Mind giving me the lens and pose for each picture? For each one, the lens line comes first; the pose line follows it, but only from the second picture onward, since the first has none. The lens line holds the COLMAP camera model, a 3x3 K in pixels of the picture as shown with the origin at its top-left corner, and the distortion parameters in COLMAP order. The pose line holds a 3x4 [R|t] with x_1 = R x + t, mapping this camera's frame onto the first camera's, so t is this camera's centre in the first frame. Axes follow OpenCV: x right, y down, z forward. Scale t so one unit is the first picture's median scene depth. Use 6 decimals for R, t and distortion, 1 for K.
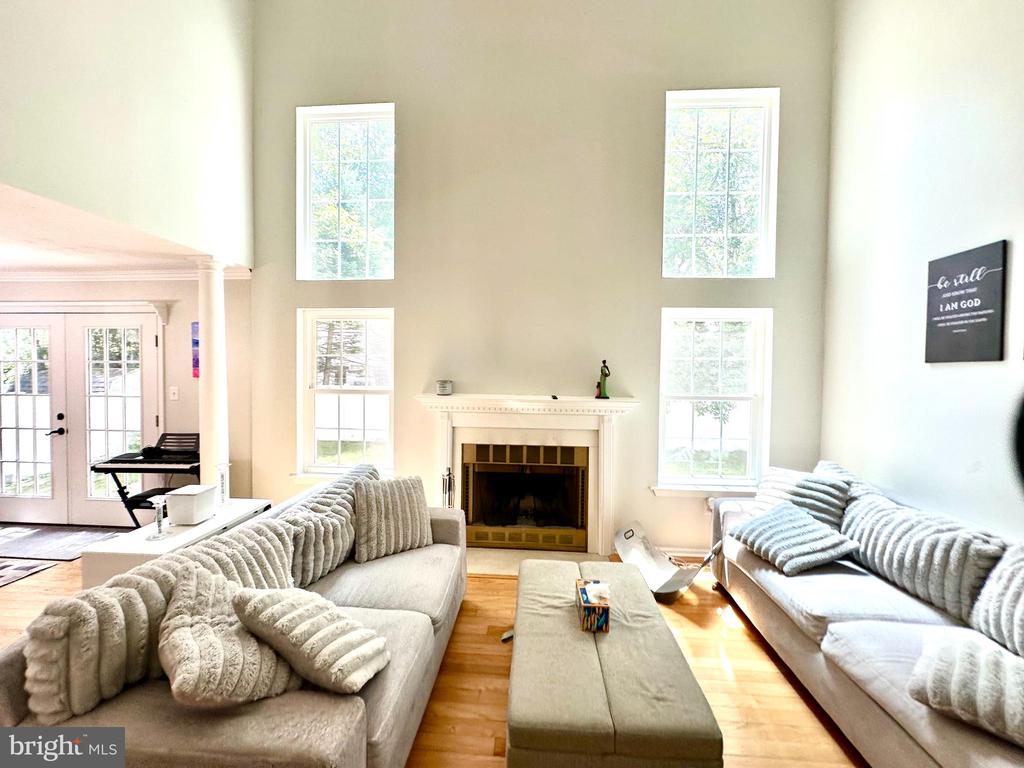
lens RADIAL K [[409.8, 0, 510.3], [0, 409.8, 383.1], [0, 0, 1]] dist [-0.005773, 0.001183]
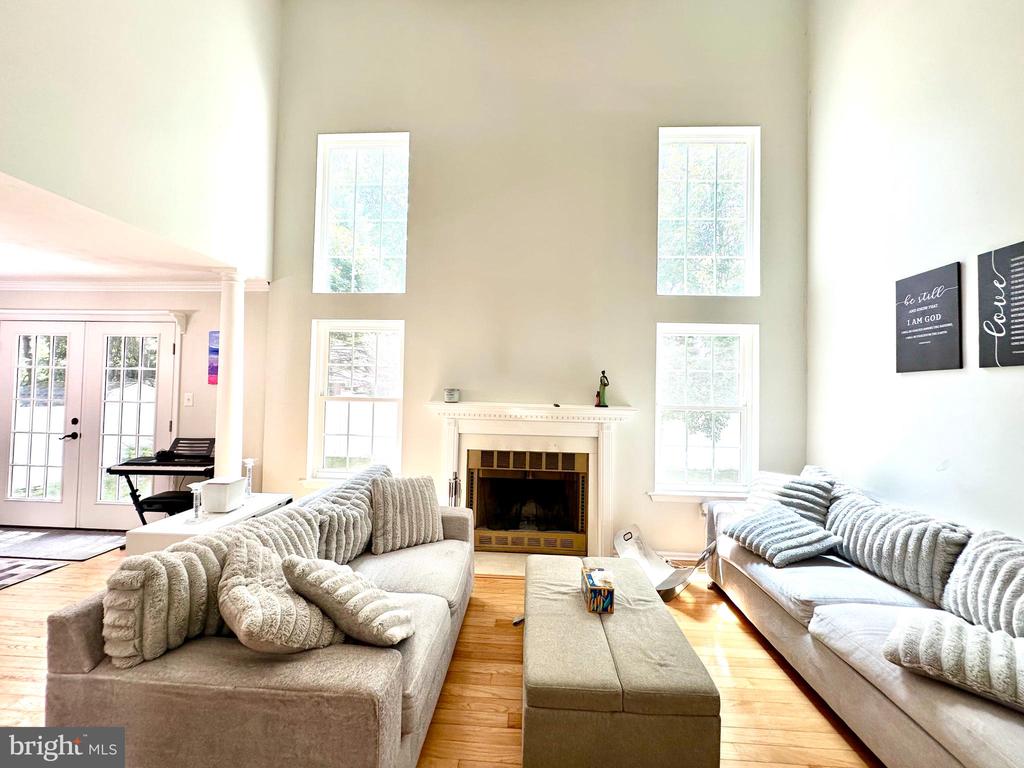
lens RADIAL K [[409.8, 0, 510.4], [0, 409.8, 382.3], [0, 0, 1]] dist [-0.005773, 0.001183]
pose [[0.999805, 0.010494, 0.016741, -0.039516], [-0.009592, 0.998545, -0.053060, 0.043278], [-0.017273, 0.052889, 0.998451, -0.074771]]
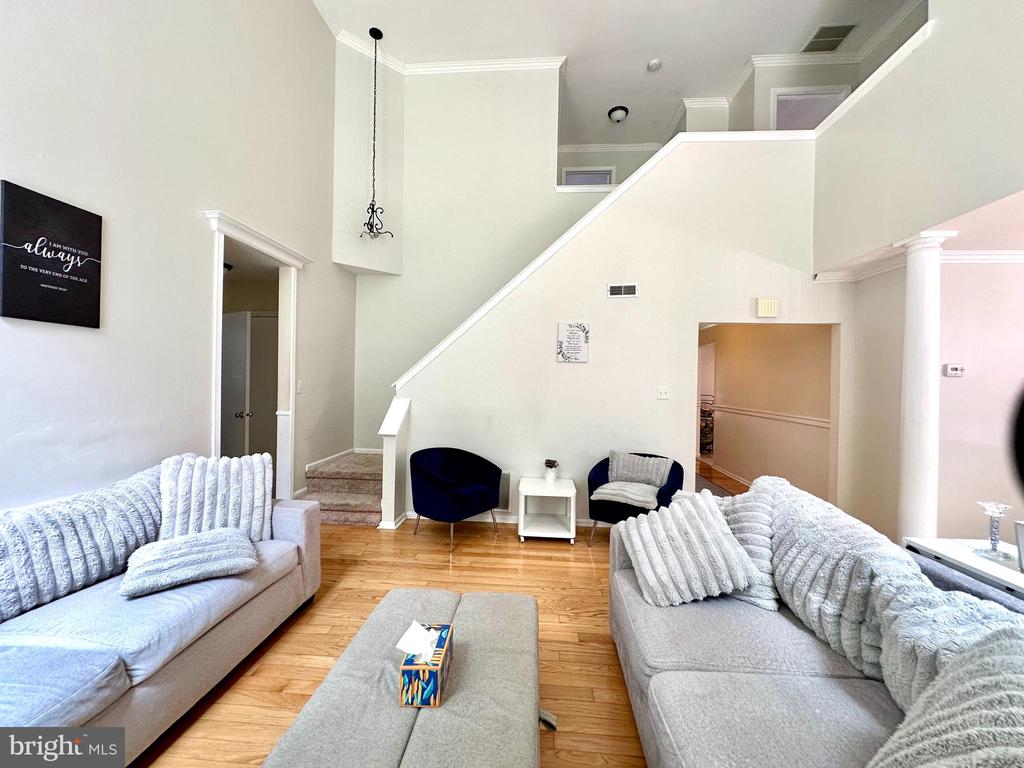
lens RADIAL K [[409.8, 0, 511.4], [0, 409.8, 383.4], [0, 0, 1]] dist [-0.005773, 0.001183]
pose [[-0.999650, -0.026448, 0.001104, 0.054179], [-0.026395, 0.999069, 0.034112, 0.029909], [-0.002005, 0.034070, -0.999417, 1.270155]]
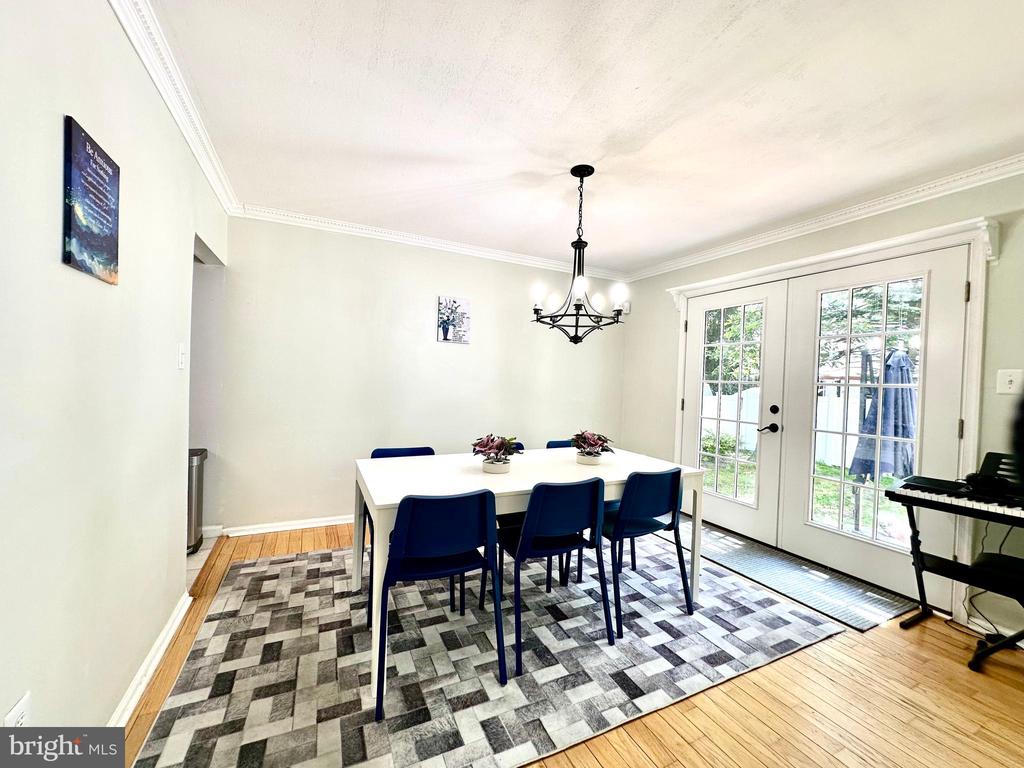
lens RADIAL K [[409.8, 0, 508.1], [0, 409.8, 383.9], [0, 0, 1]] dist [-0.005773, 0.001183]
pose [[0.498841, 0.018490, -0.866496, -1.034292], [-0.050455, 0.998696, -0.007736, 0.099837], [0.865224, 0.047578, 0.499123, 0.226038]]
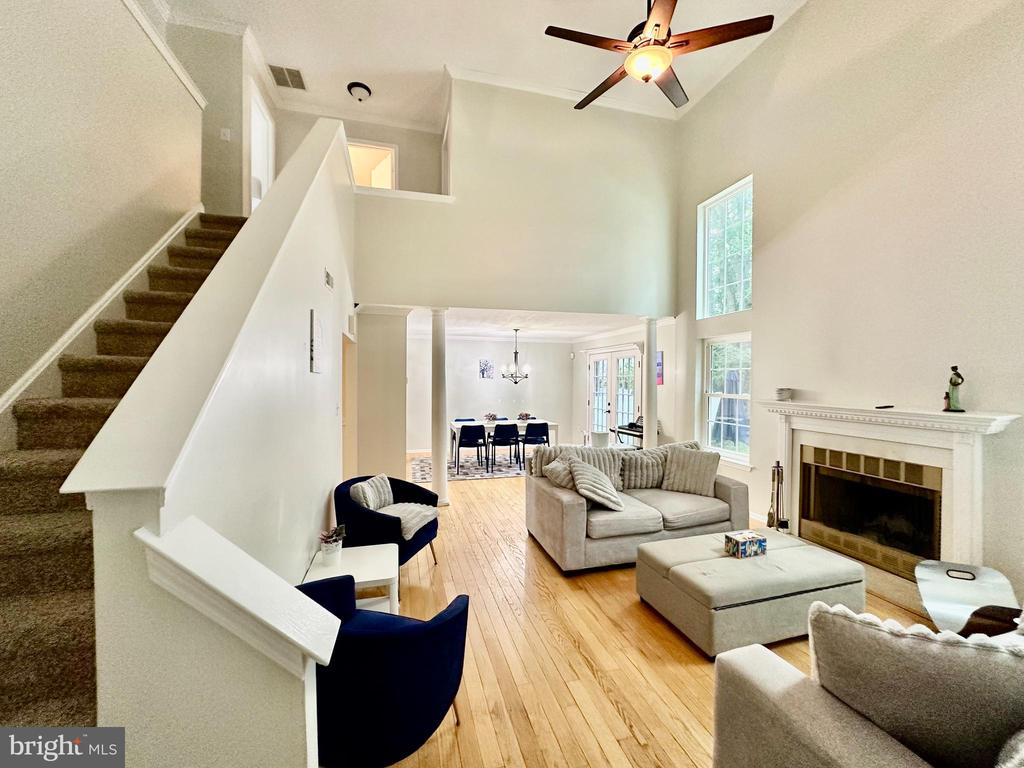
lens RADIAL K [[409.8, 0, 509.5], [0, 409.8, 384.3], [0, 0, 1]] dist [-0.005773, 0.001183]
pose [[0.332335, 0.004424, -0.943151, 0.956077], [-0.026884, 0.999627, -0.004784, 0.011900], [0.942778, 0.026945, 0.332330, -0.193117]]
